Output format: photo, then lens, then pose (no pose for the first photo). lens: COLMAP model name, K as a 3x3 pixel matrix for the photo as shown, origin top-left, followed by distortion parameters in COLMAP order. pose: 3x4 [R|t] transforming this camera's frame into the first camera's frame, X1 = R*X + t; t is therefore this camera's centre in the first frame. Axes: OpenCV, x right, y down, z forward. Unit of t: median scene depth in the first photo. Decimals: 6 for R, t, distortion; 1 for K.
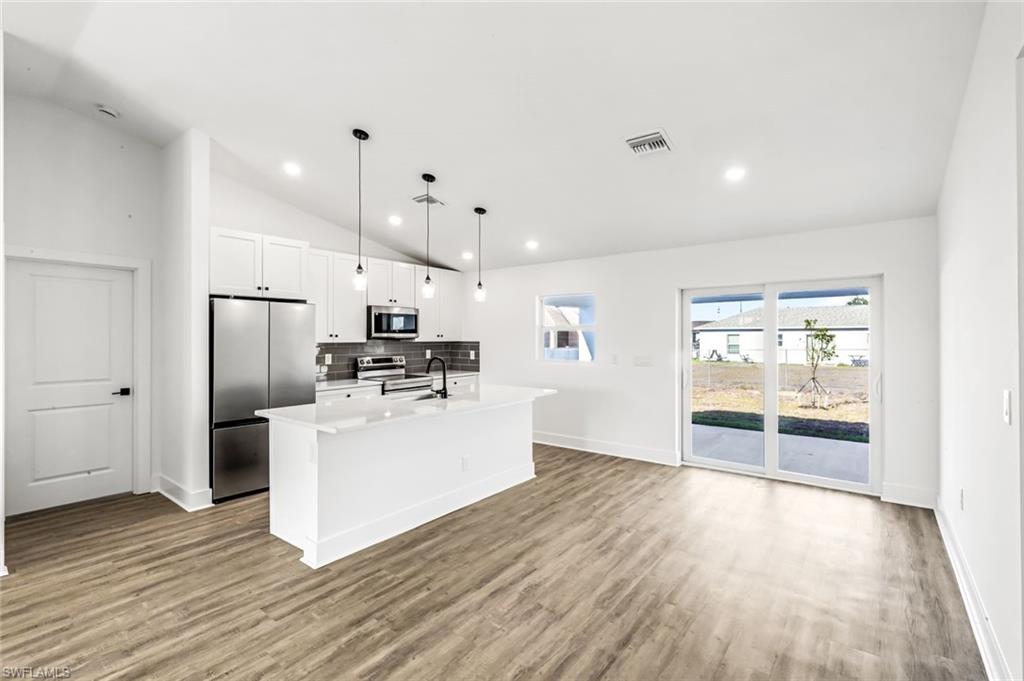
lens RADIAL K [[469.7, 0, 511.4], [0, 469.7, 333.7], [0, 0, 1]] dist [0.005574, -0.001640]
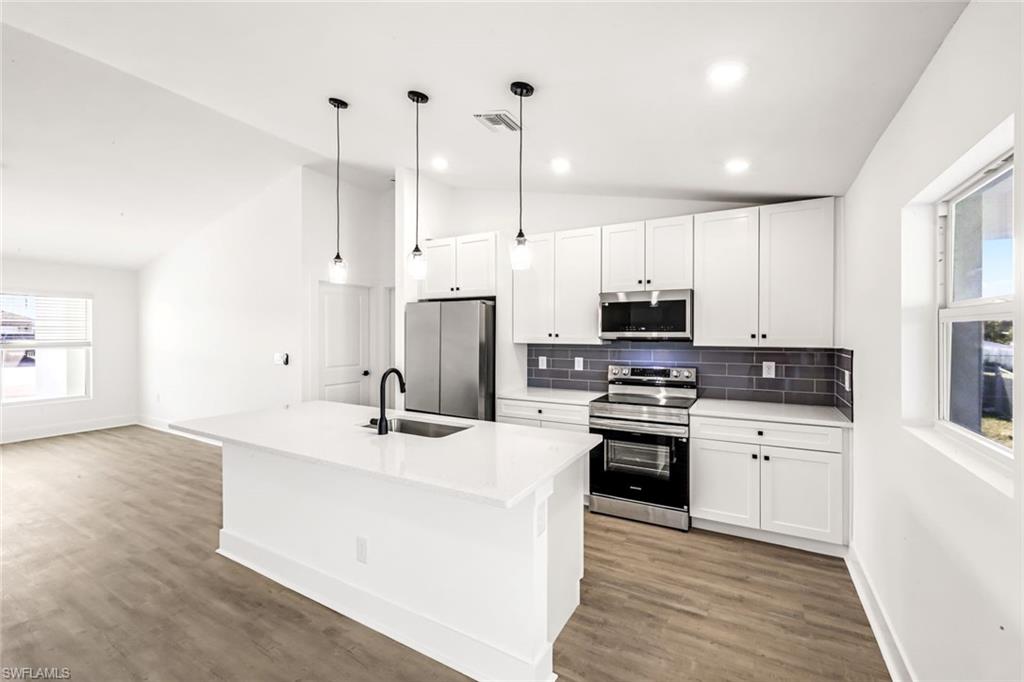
lens RADIAL K [[426.1, 0, 511.9], [0, 426.1, 339.0], [0, 0, 1]] dist [0.002293, -0.000632]
pose [[0.134145, 0.016006, -0.990832, 0.445373], [0.004581, 0.999849, 0.016772, -0.002497], [0.990951, -0.006789, 0.134051, 1.073653]]
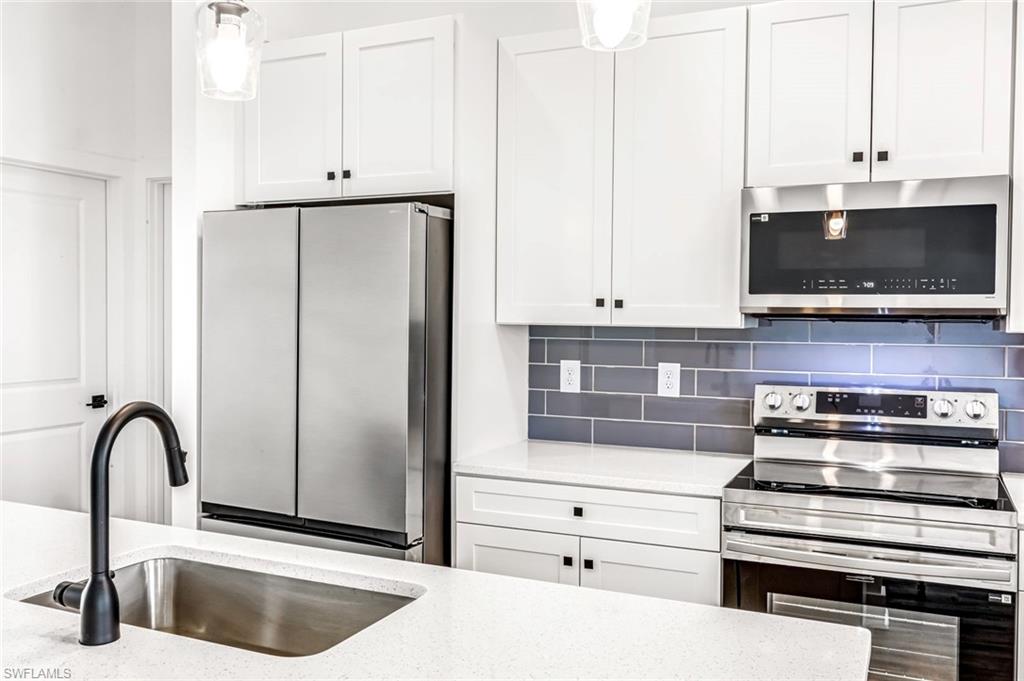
lens RADIAL K [[887.3, 0, 512.8], [0, 887.3, 326.8], [0, 0, 1]] dist [0.008928, -0.014083]
pose [[0.217744, 0.021695, -0.975765, 0.213459], [-0.004643, 0.999765, 0.021192, 0.010306], [0.975995, -0.000084, 0.217793, 1.055589]]
